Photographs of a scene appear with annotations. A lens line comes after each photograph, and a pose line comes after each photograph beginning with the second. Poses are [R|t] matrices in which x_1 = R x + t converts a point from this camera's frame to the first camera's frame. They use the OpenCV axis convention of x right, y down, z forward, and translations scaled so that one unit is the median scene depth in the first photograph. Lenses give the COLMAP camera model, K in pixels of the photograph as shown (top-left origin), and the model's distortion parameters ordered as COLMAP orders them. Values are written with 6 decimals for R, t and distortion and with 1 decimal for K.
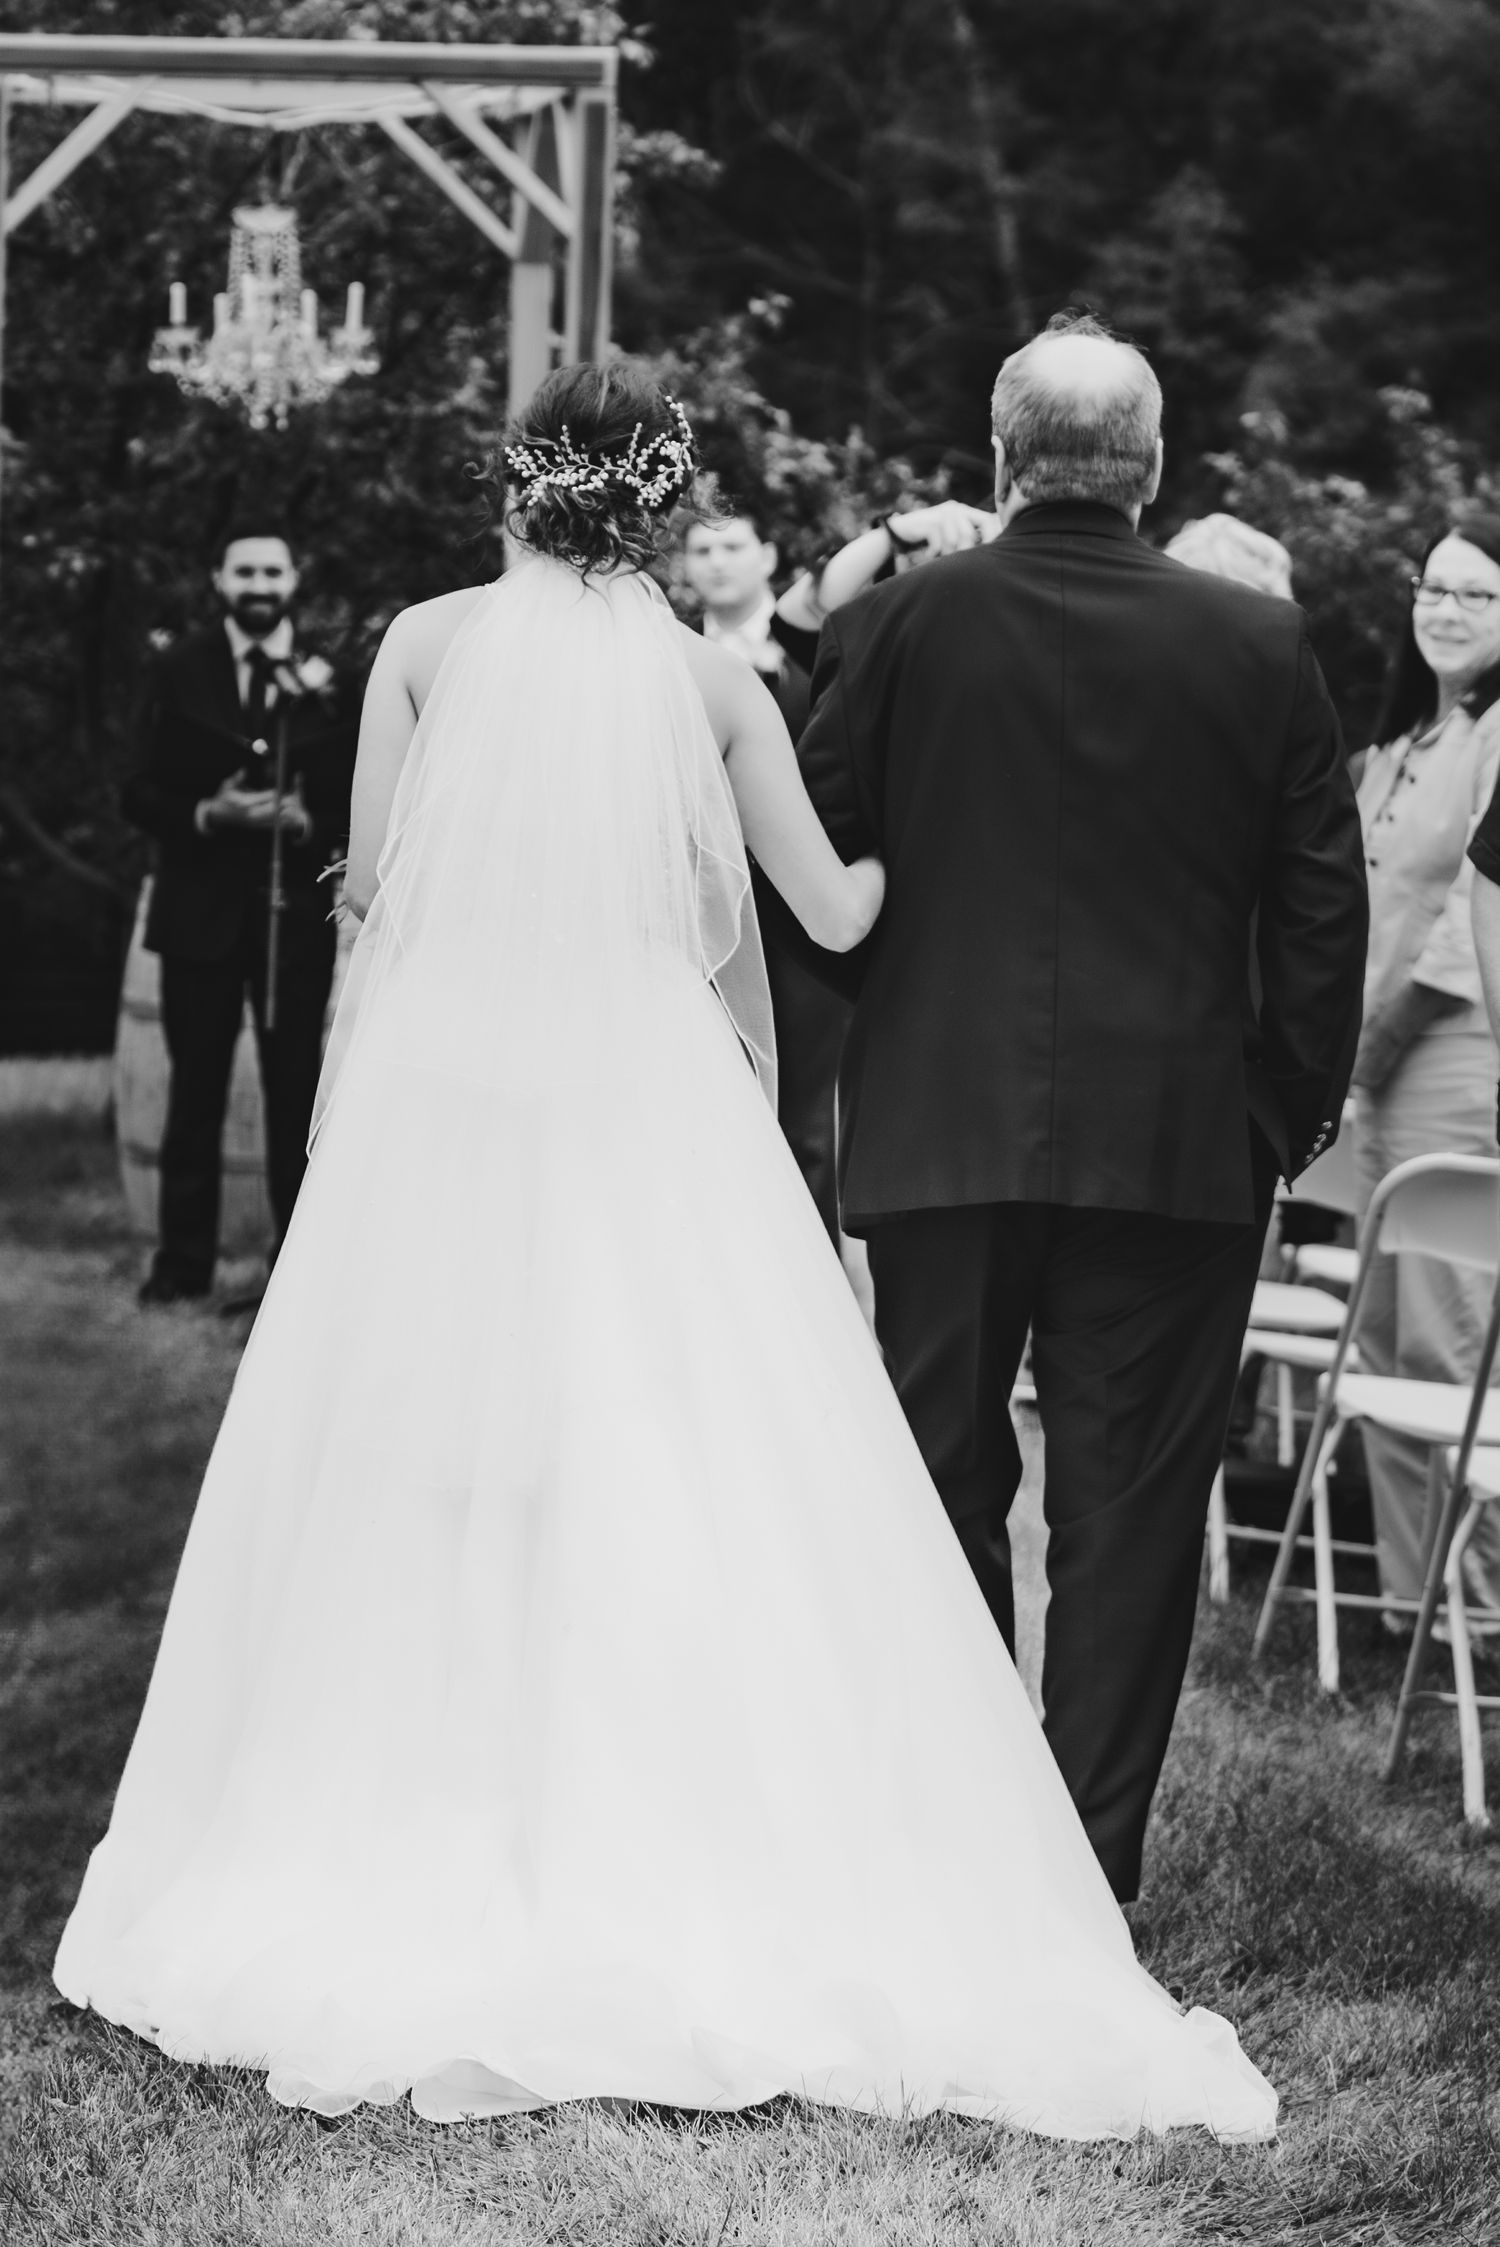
lens RADIAL K [[4651.7, 0, 753.0], [0, 4651.7, 1120.1], [0, 0, 1]] dist [-0.127920, 0.000000]
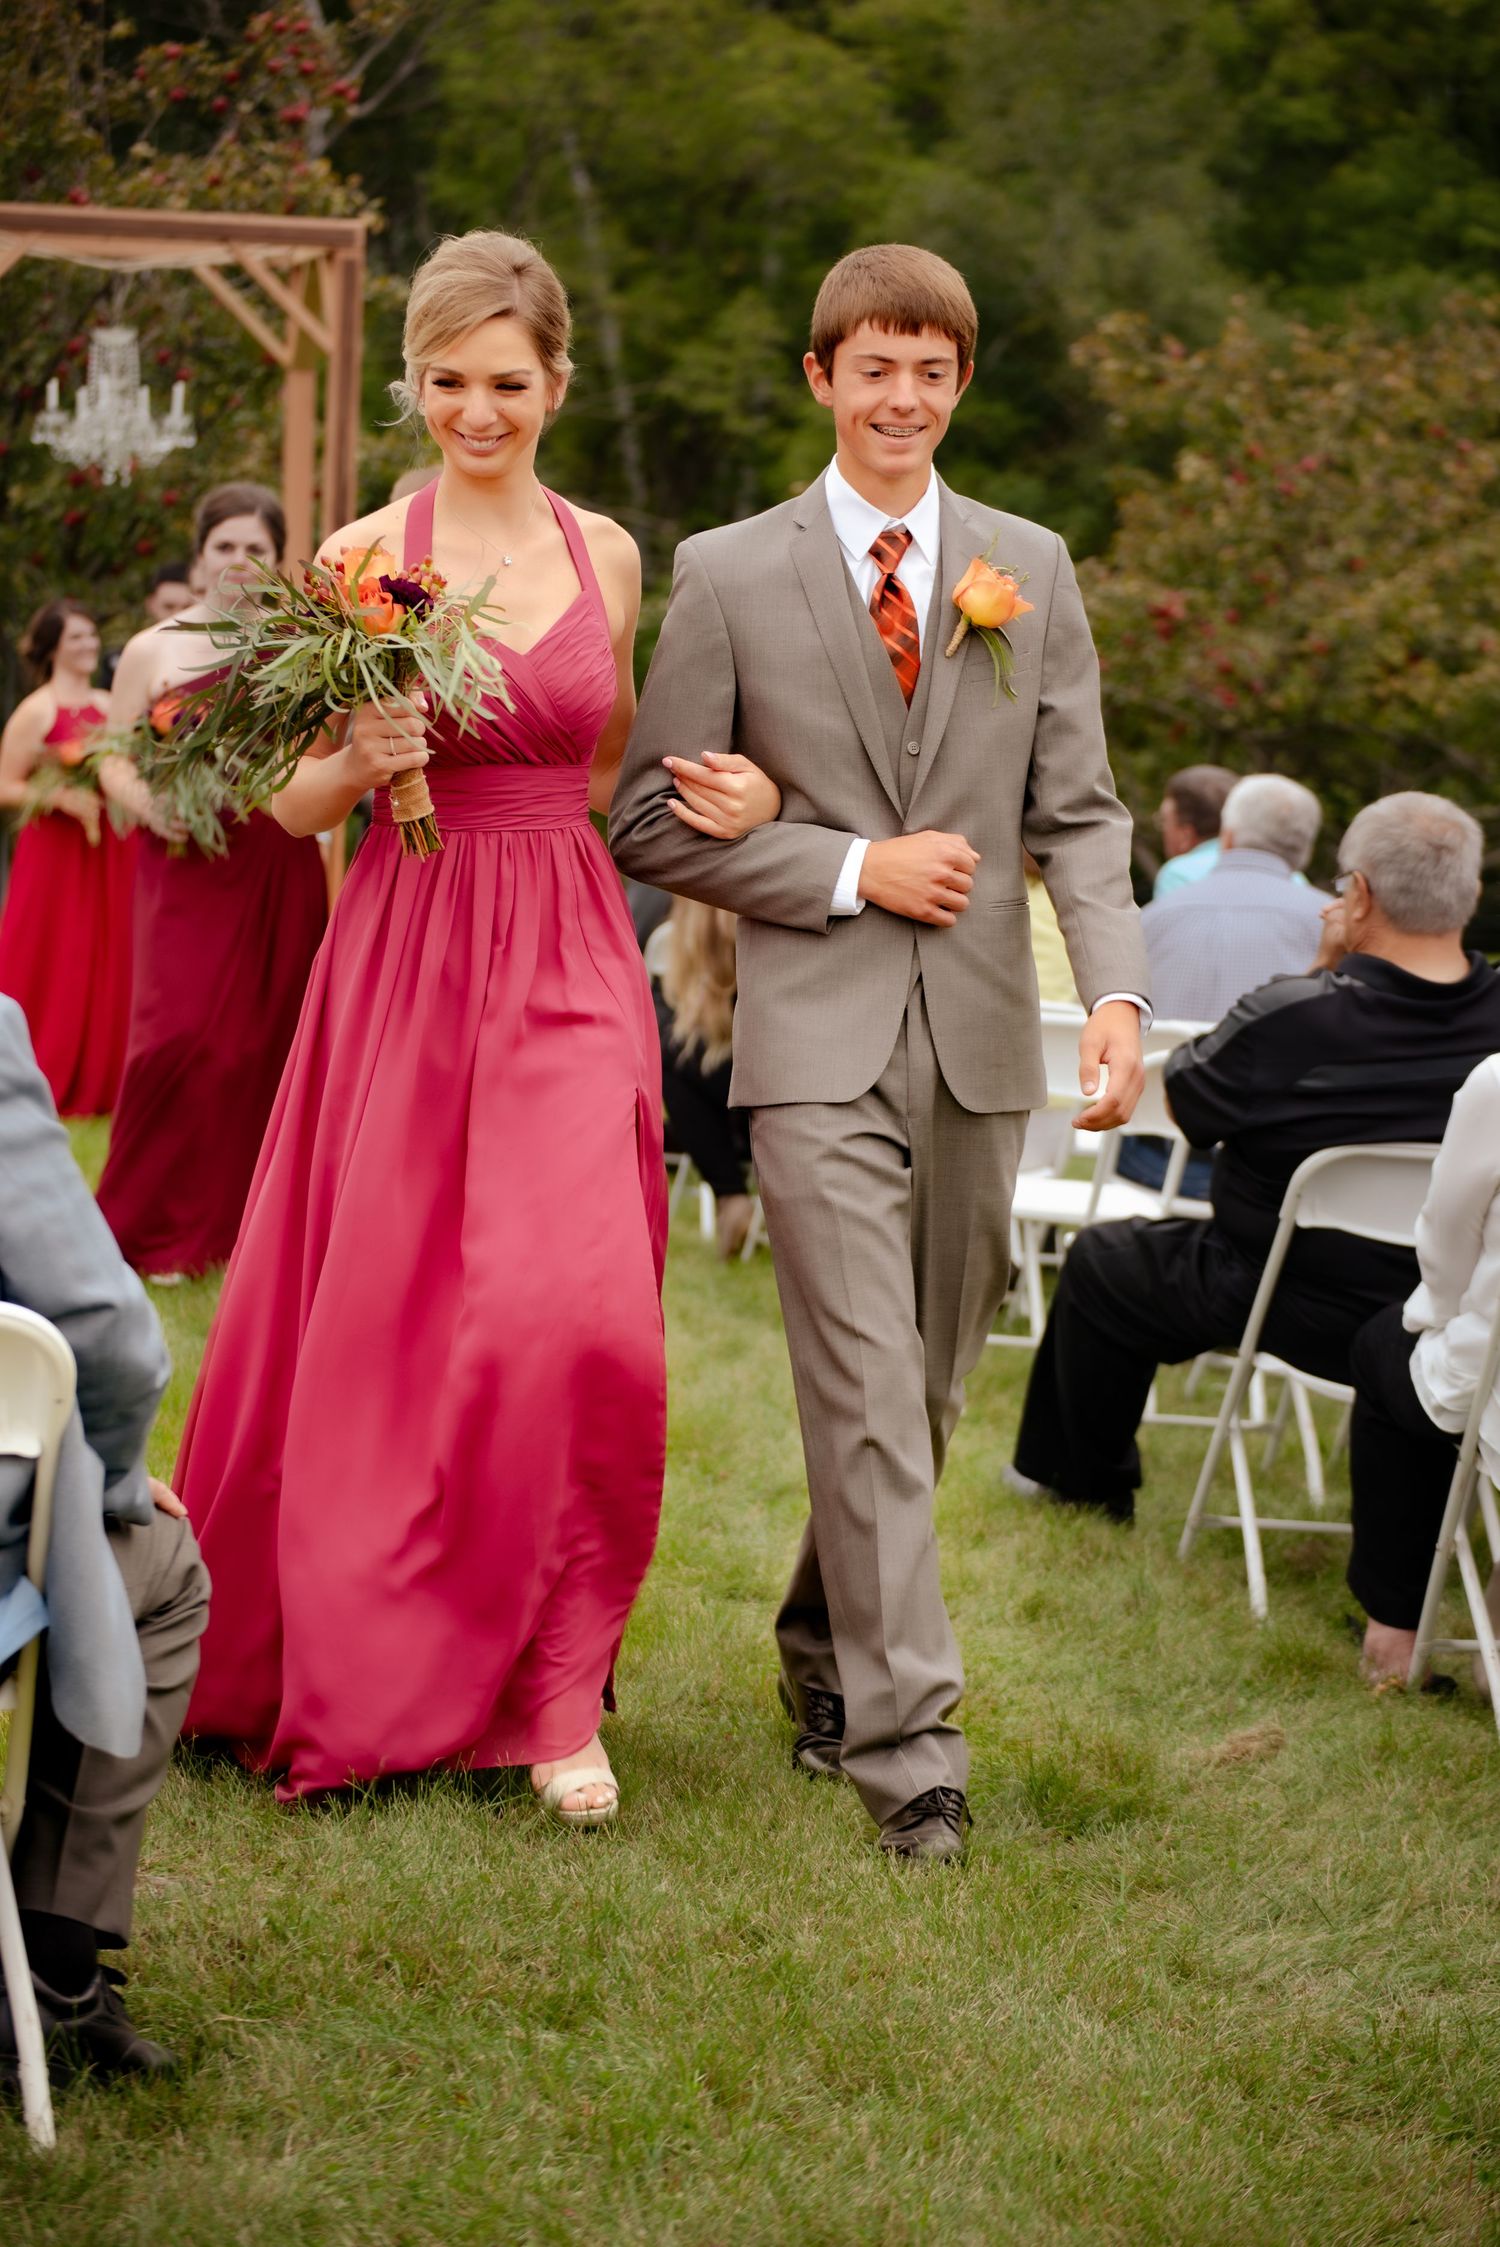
lens RADIAL K [[5980.0, 0, 747.6], [0, 5980.0, 1116.3], [0, 0, 1]] dist [0.201286, 0.000000]
pose [[0.991830, 0.000077, 0.127566, -0.145339], [0.002272, 0.999831, -0.018268, 0.076813], [-0.127546, 0.018409, 0.991662, -0.831263]]
